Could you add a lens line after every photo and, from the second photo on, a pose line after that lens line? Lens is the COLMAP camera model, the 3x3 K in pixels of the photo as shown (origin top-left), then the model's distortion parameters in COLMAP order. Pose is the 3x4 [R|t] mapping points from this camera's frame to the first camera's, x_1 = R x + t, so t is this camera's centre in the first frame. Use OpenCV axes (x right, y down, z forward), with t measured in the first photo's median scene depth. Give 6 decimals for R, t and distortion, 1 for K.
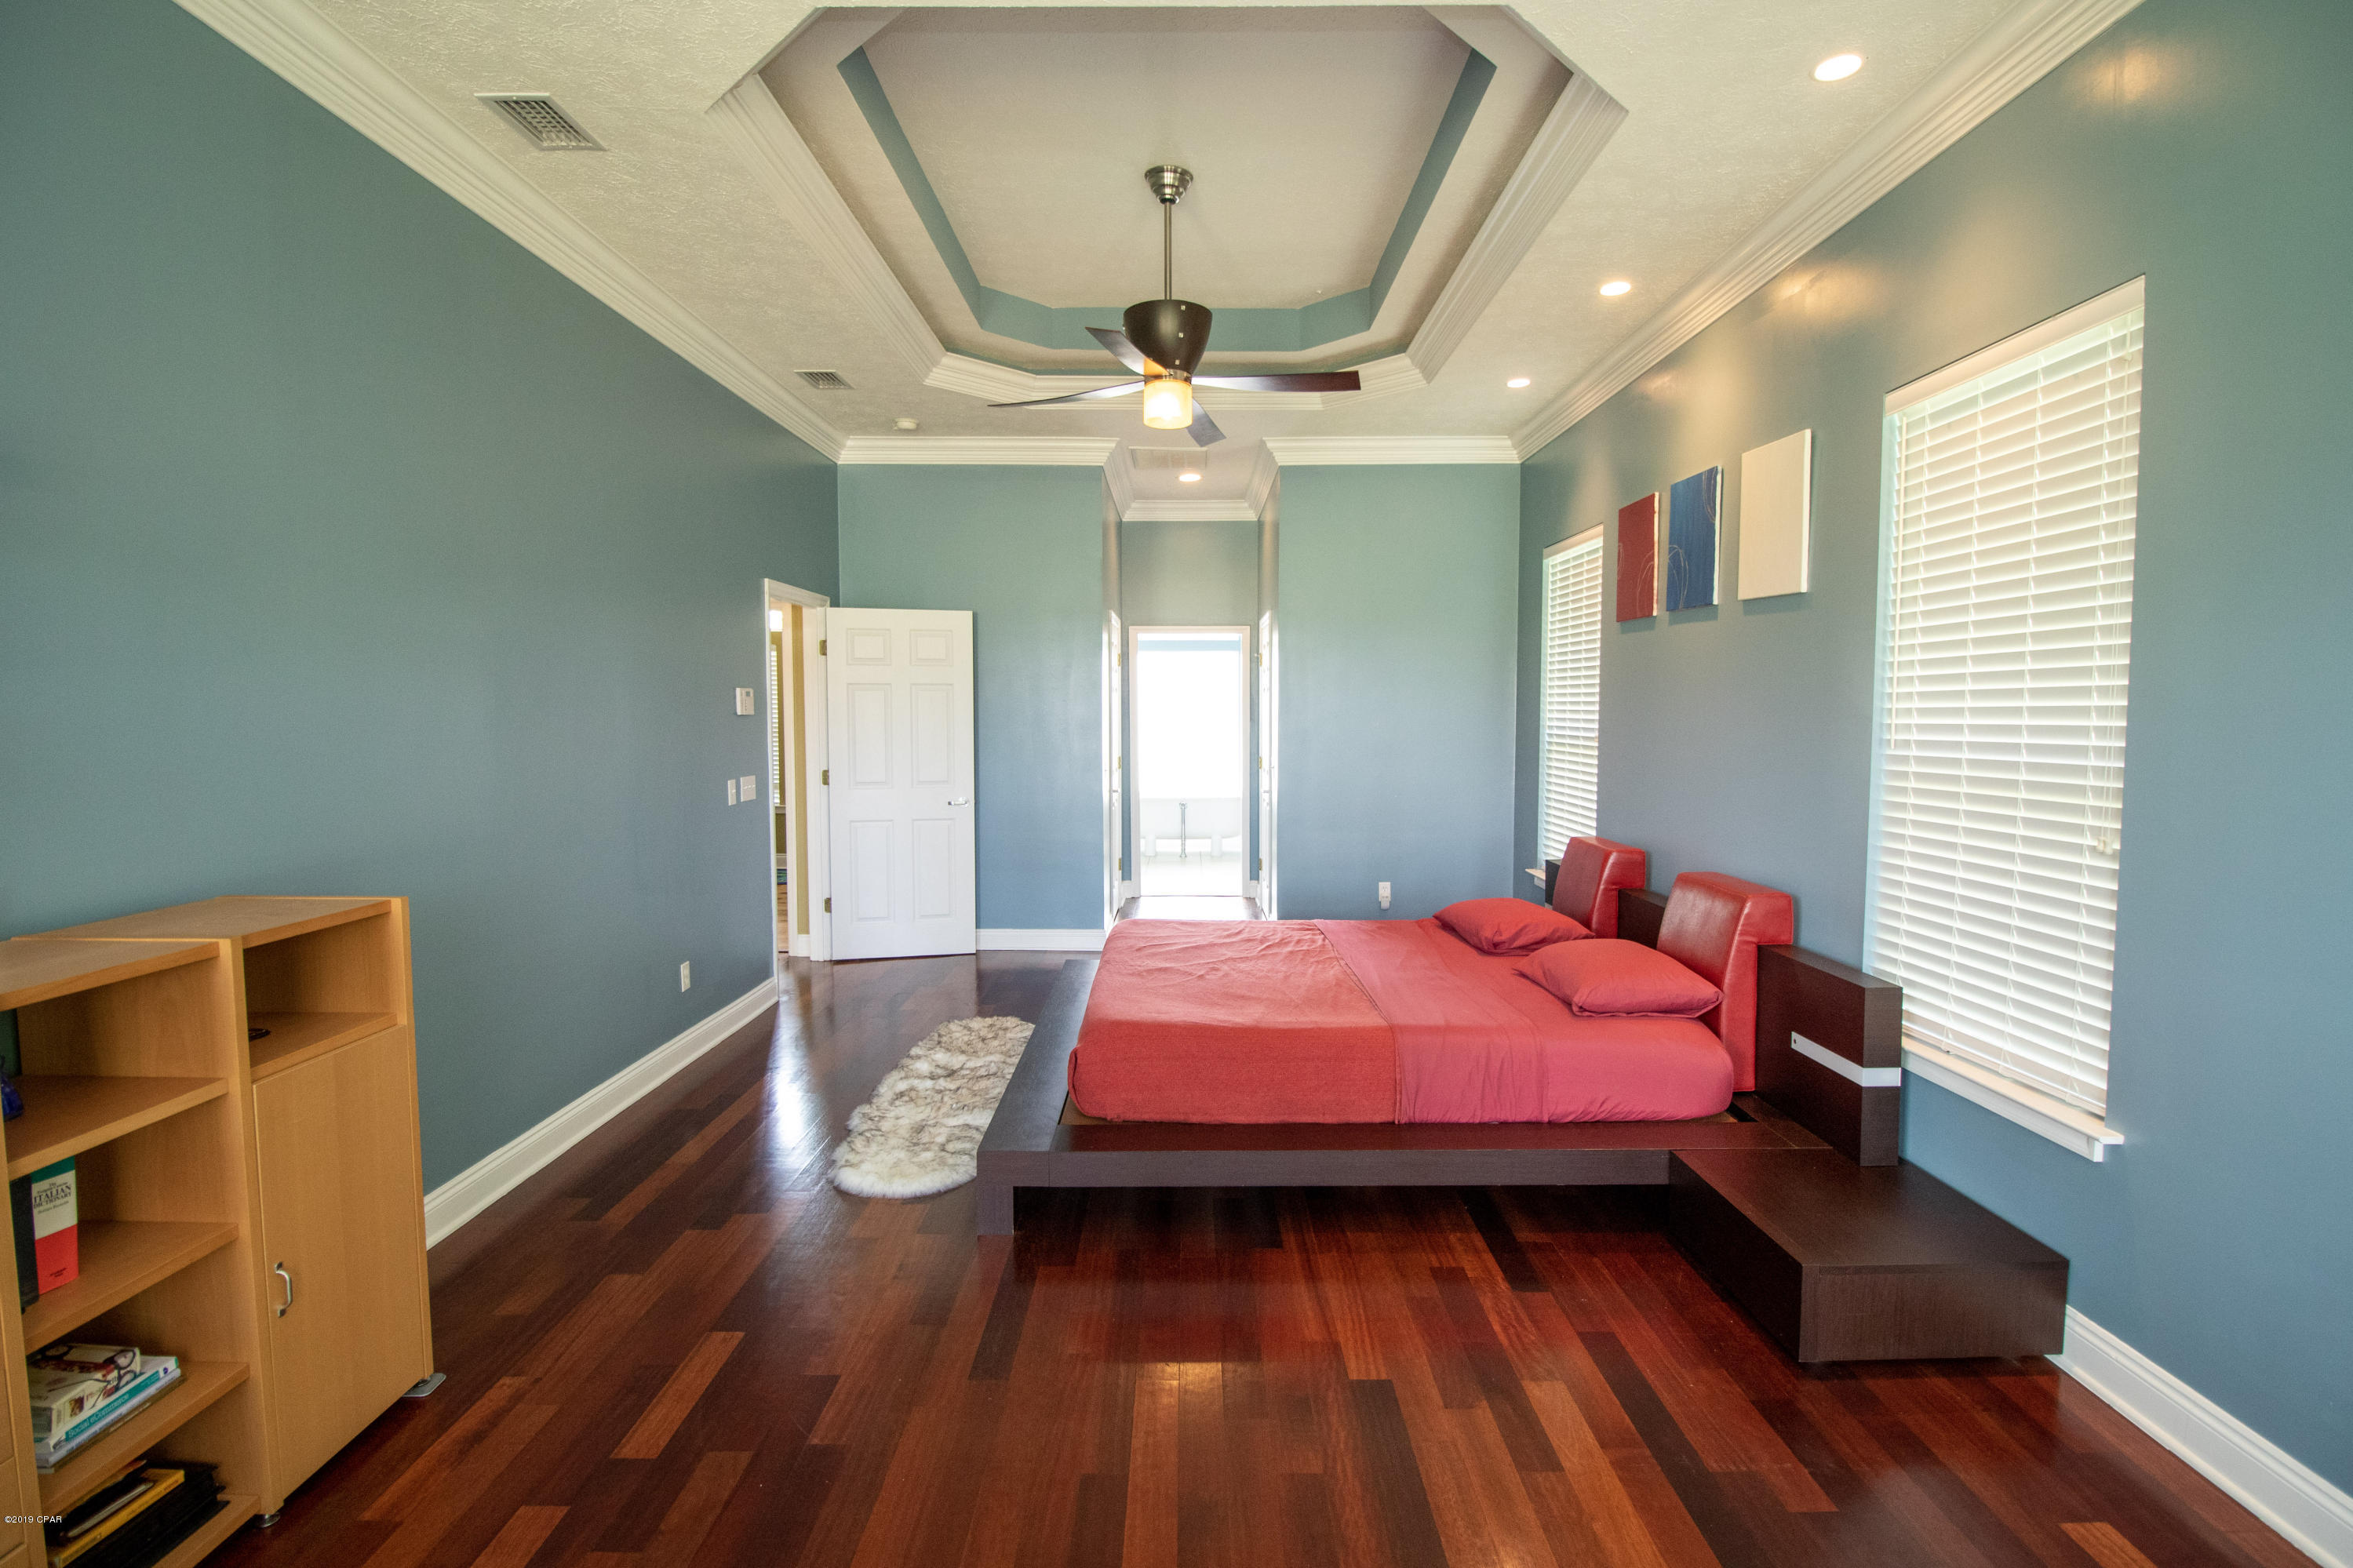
lens RADIAL K [[1132.4, 0, 1175.0], [0, 1132.4, 777.3], [0, 0, 1]] dist [0.000040, -0.000465]
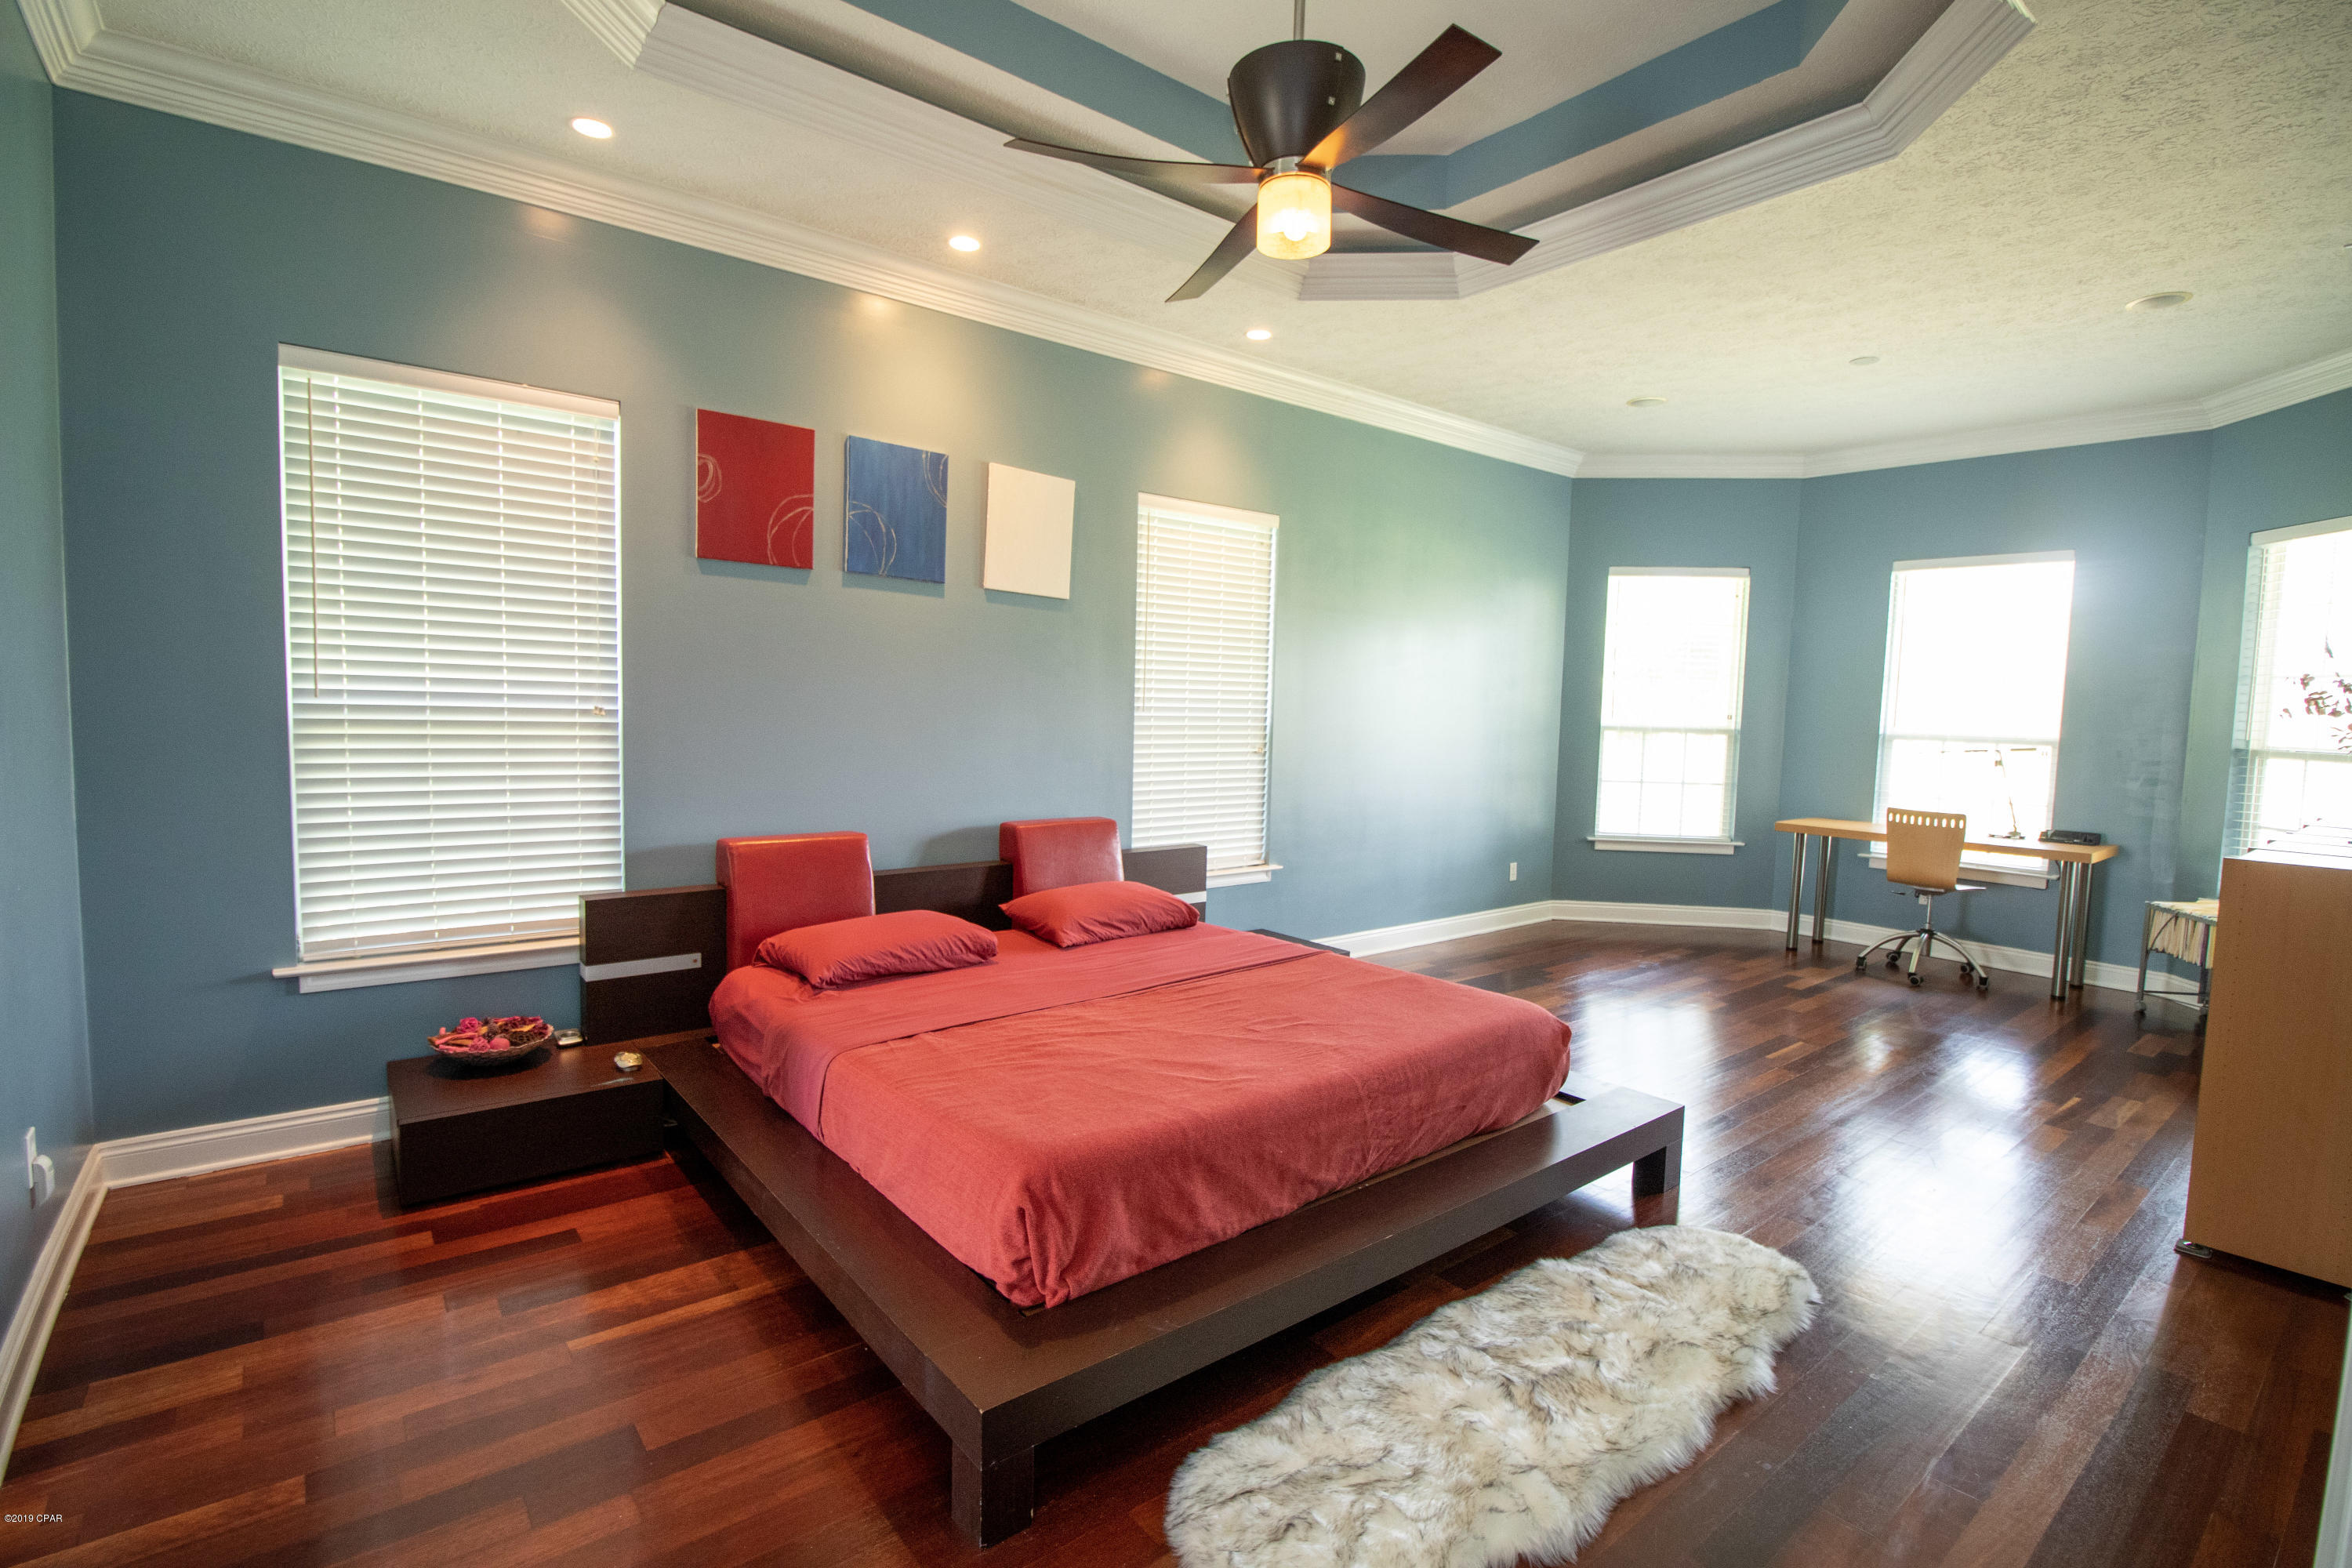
lens RADIAL K [[1094.0, 0, 1184.2], [0, 1094.0, 782.6], [0, 0, 1]] dist [0.001750, -0.014625]
pose [[-0.637764, -0.072288, 0.766832, -0.630651], [0.021315, 0.993548, 0.111387, -0.098246], [-0.769937, 0.087383, -0.632109, 1.951255]]
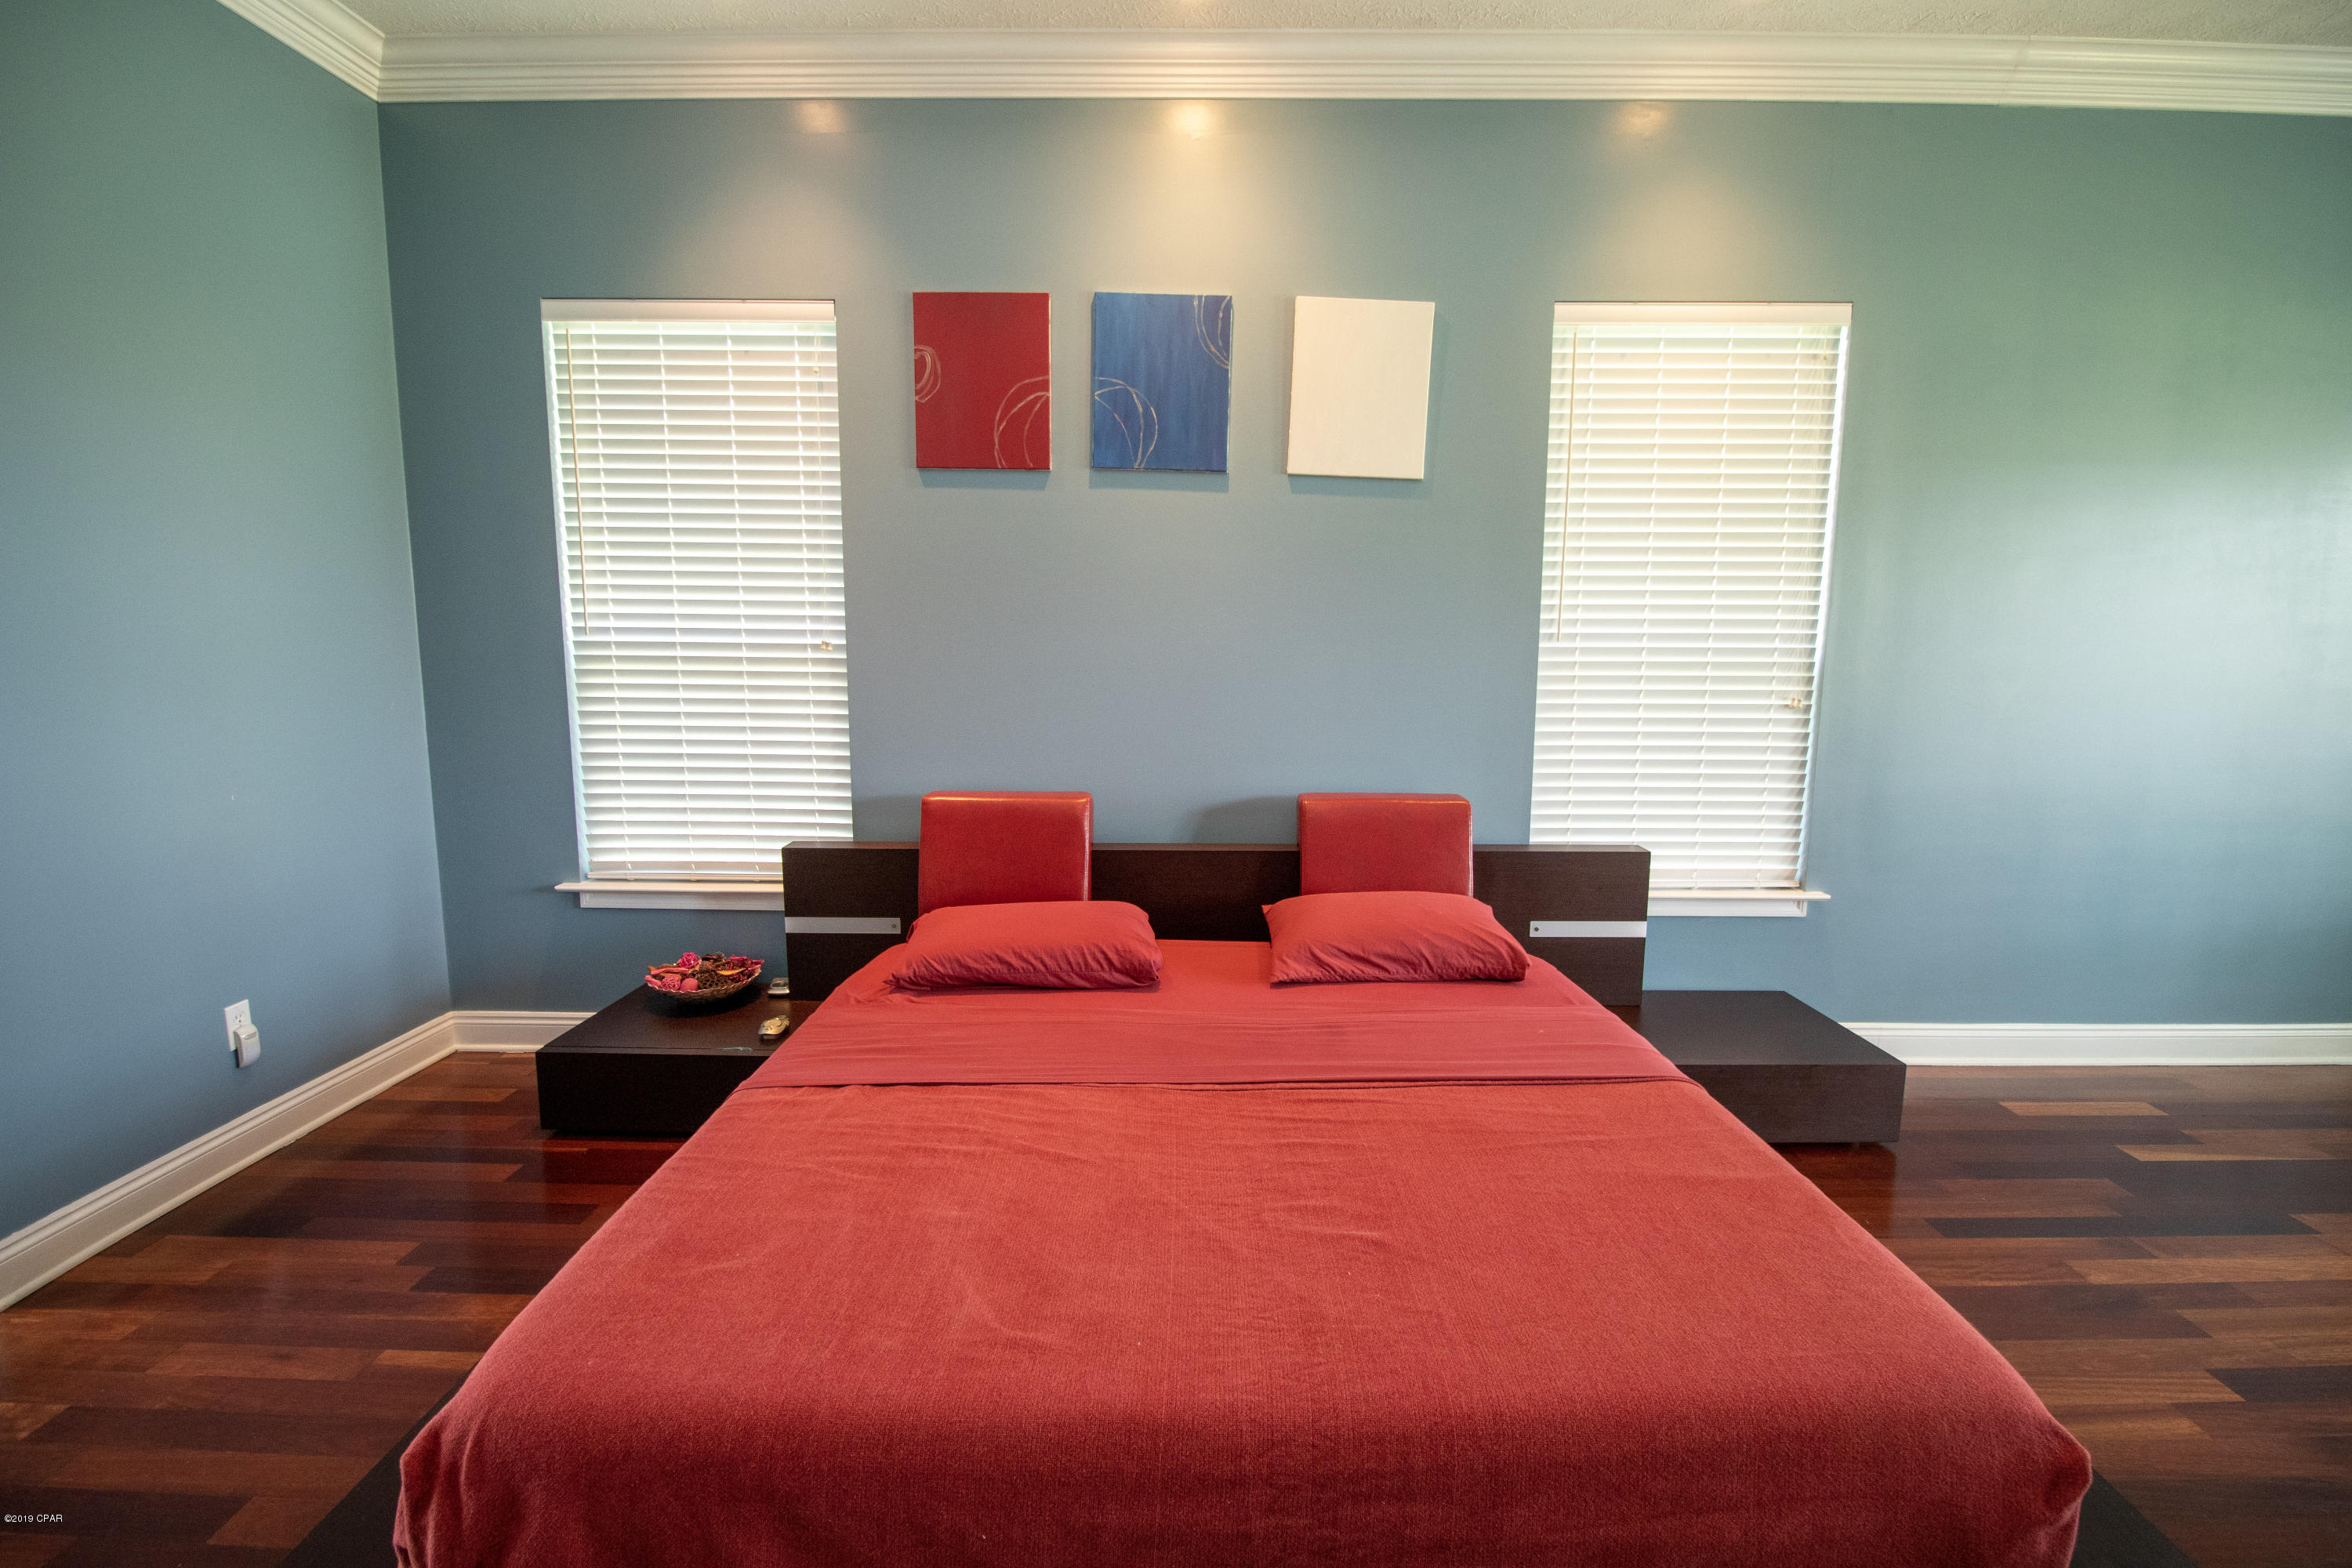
lens RADIAL K [[1094.0, 0, 1184.2], [0, 1094.0, 782.6], [0, 0, 1]] dist [0.001750, -0.014625]
pose [[-0.001653, -0.134580, 0.990901, -0.433561], [0.053593, 0.989467, 0.134475, -0.051327], [-0.998562, 0.053327, 0.005577, 1.347818]]
